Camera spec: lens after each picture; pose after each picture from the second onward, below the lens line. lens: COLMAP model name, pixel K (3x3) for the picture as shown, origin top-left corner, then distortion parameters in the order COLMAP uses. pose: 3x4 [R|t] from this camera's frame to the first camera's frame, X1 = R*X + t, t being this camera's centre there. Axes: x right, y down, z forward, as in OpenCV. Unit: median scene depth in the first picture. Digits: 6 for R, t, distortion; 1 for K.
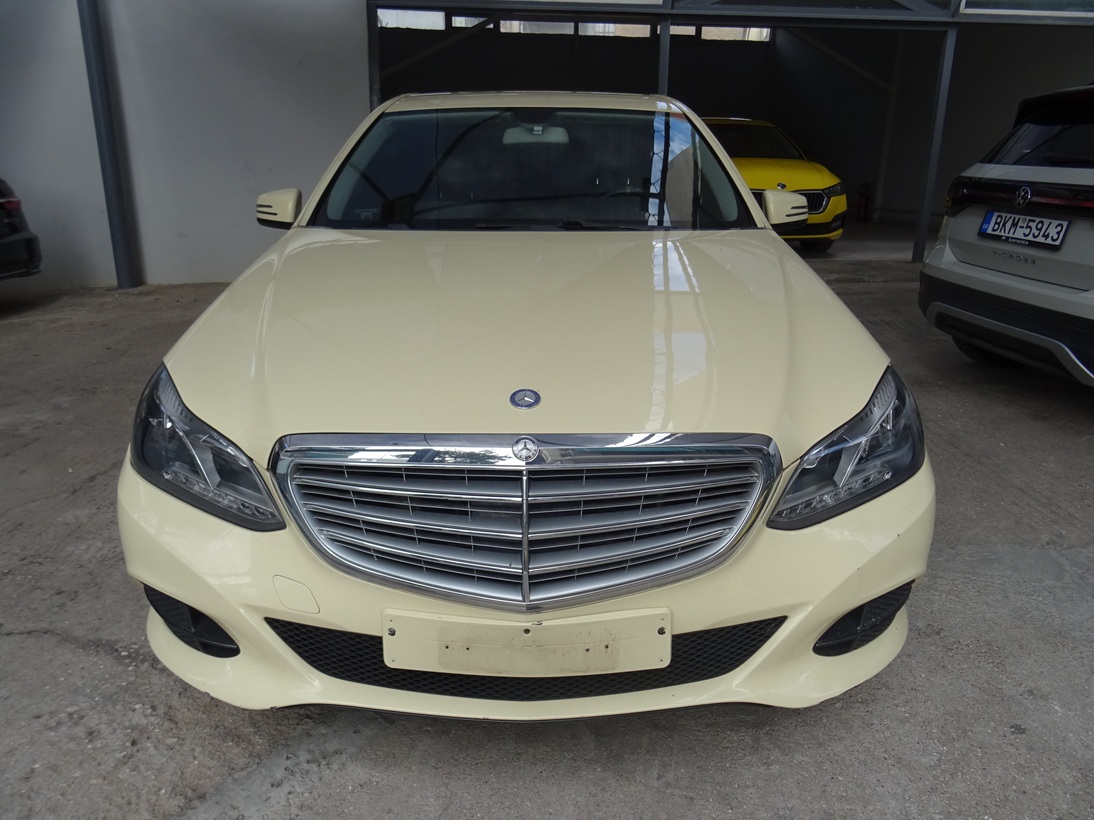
lens RADIAL K [[777.1, 0, 547.0], [0, 777.1, 410.0], [0, 0, 1]] dist [-0.002067, 0.004344]
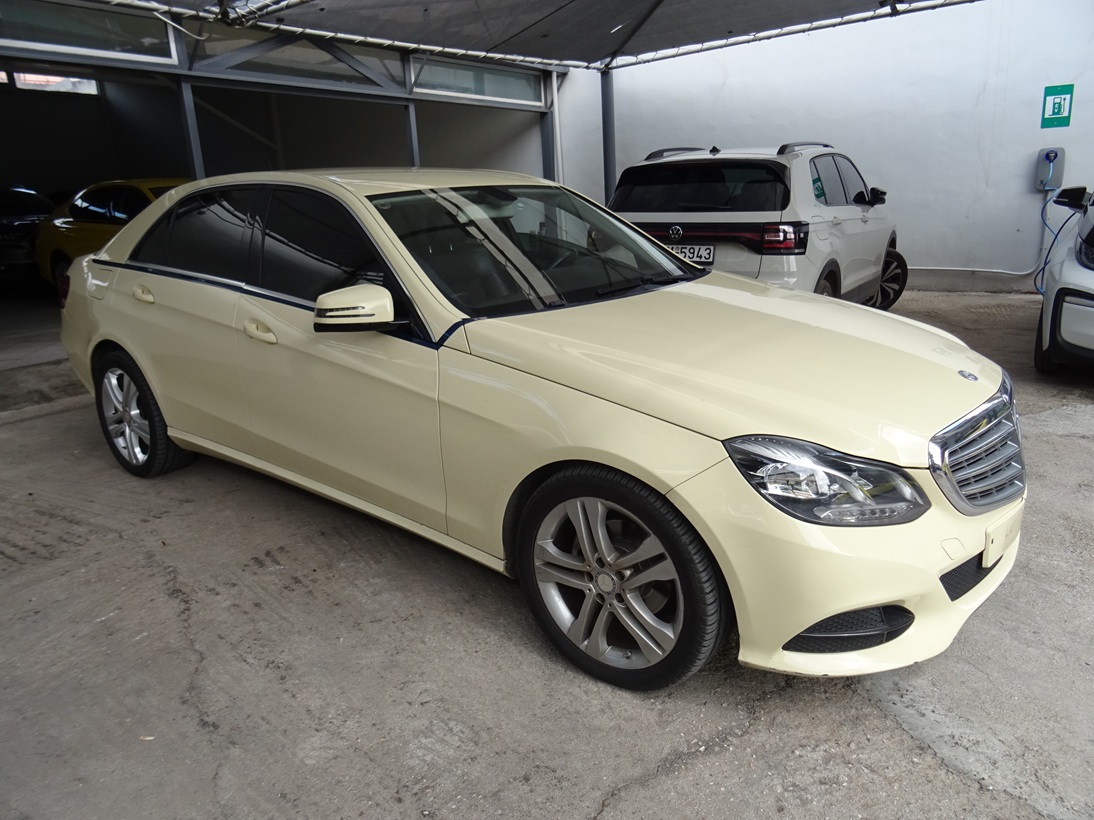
lens RADIAL K [[777.1, 0, 547.0], [0, 777.1, 410.0], [0, 0, 1]] dist [-0.002067, 0.004344]
pose [[0.633260, -0.245505, 0.733968, -0.733324], [0.285872, 0.955487, 0.072953, -0.130507], [-0.719207, 0.163623, 0.675255, 0.227570]]
